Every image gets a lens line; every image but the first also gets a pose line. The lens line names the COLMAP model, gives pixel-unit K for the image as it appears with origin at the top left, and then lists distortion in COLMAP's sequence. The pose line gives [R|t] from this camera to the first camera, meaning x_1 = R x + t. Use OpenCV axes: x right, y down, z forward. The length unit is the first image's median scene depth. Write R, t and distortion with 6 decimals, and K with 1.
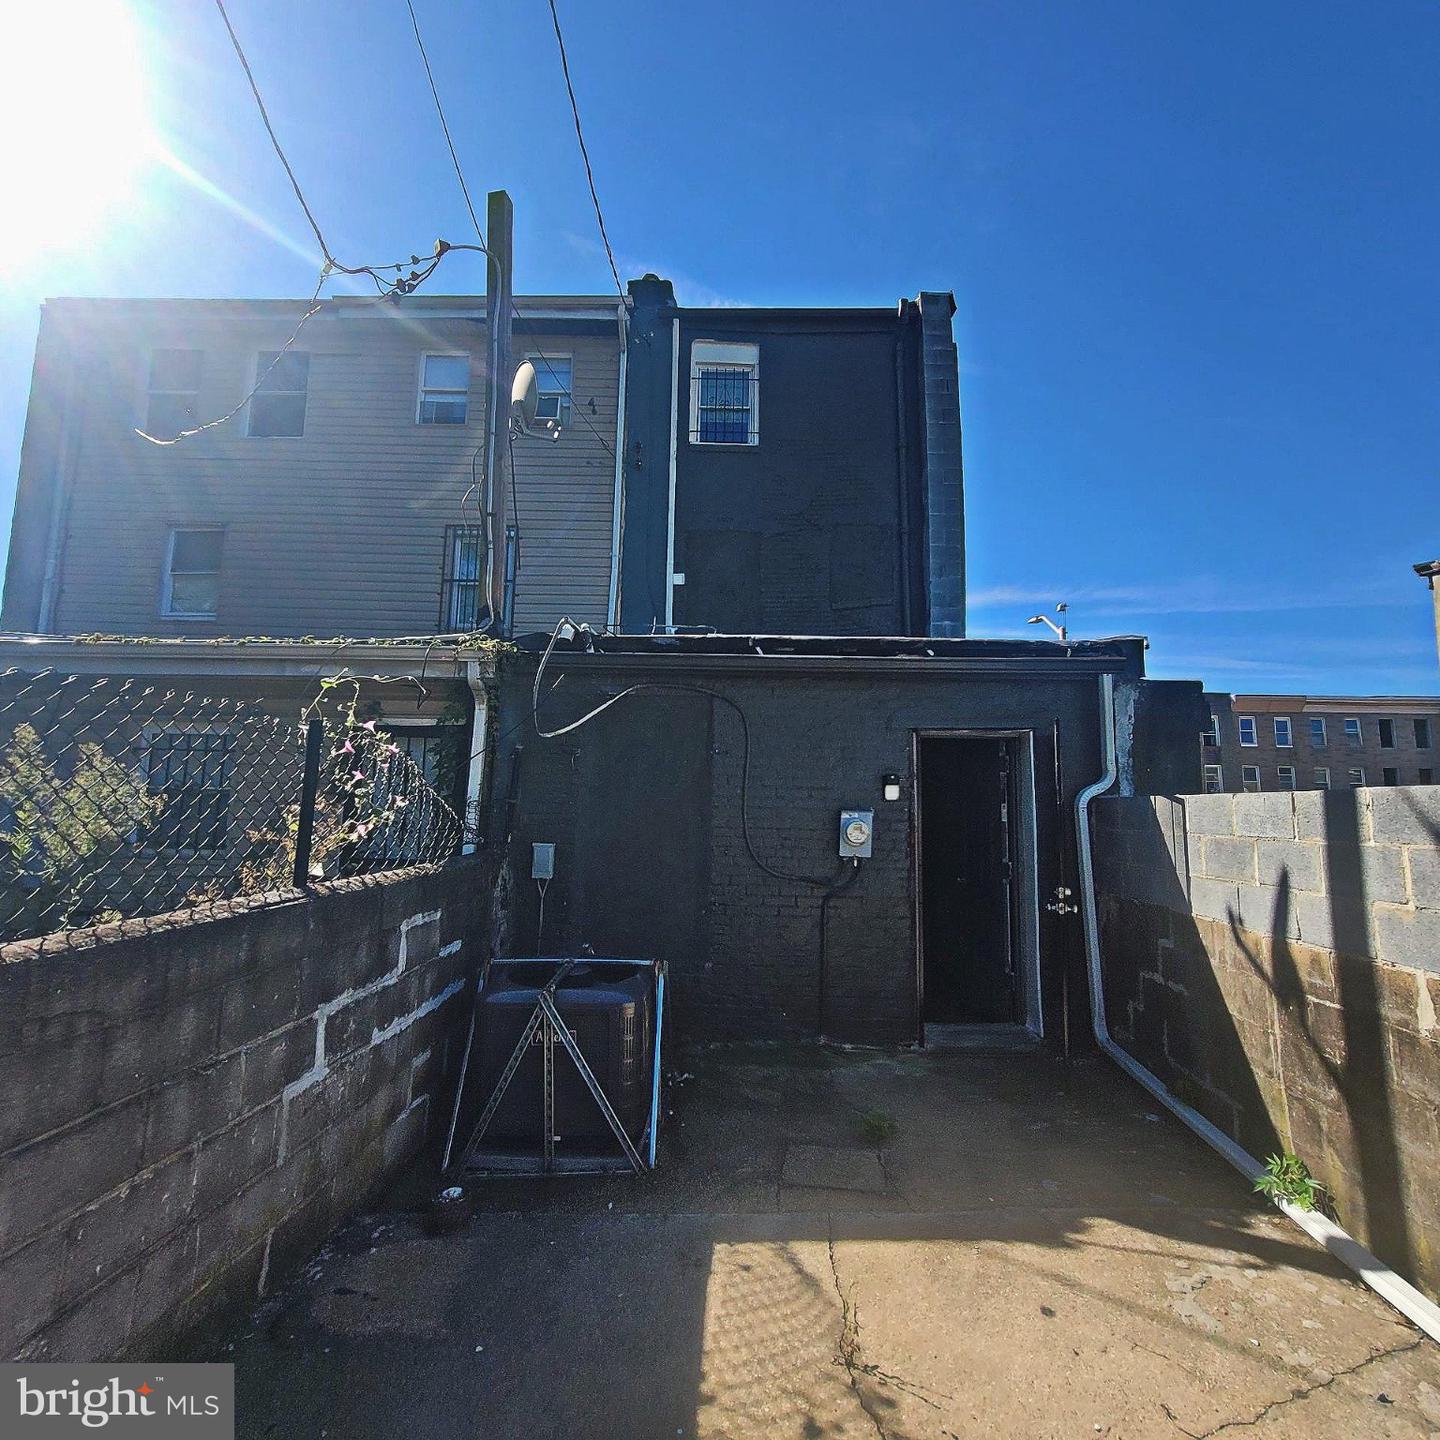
lens RADIAL K [[759.7, 0, 719.0], [0, 759.7, 699.0], [0, 0, 1]] dist [-0.002553, 0.001903]
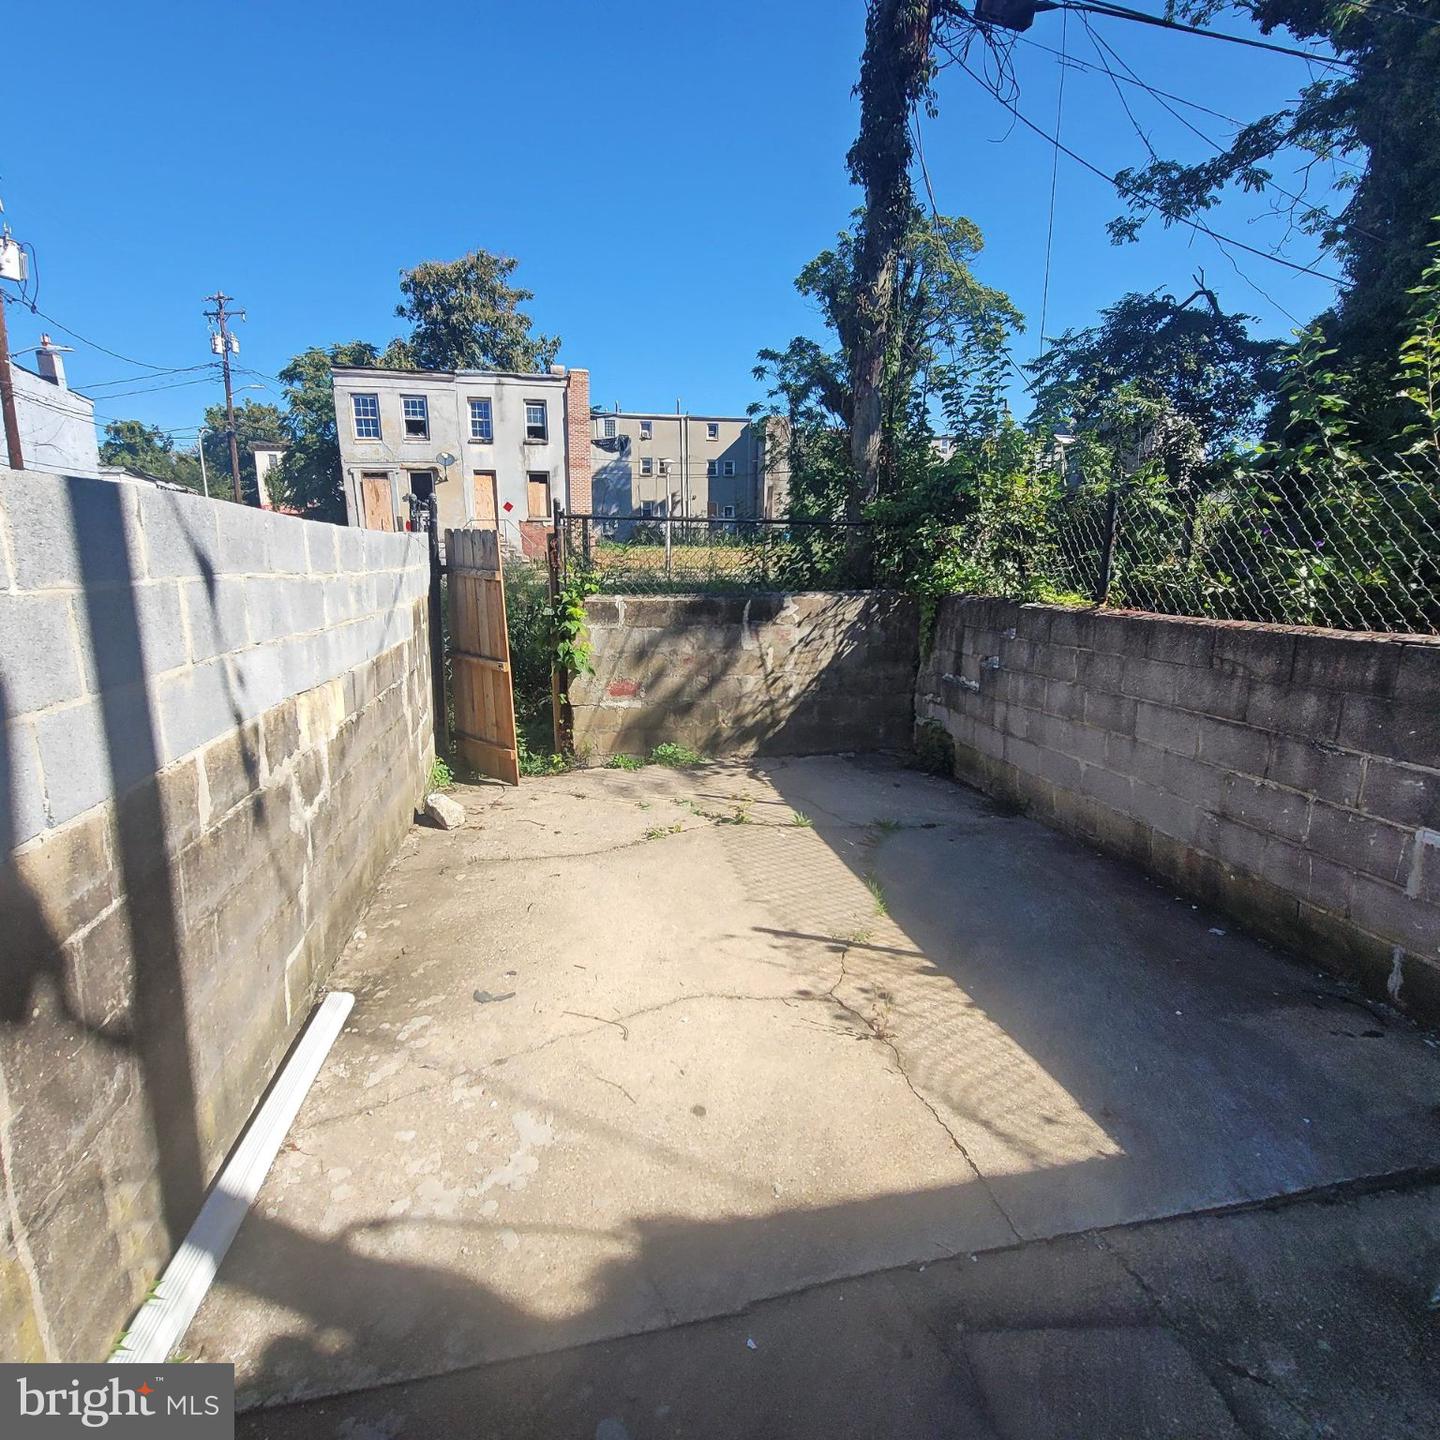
lens RADIAL K [[759.7, 0, 719.0], [0, 759.7, 699.0], [0, 0, 1]] dist [-0.002553, 0.001903]
pose [[-0.964072, 0.037148, -0.263031, 0.570944], [0.025129, 0.998487, 0.048912, 0.261179], [0.264450, 0.040545, -0.963547, 1.676937]]
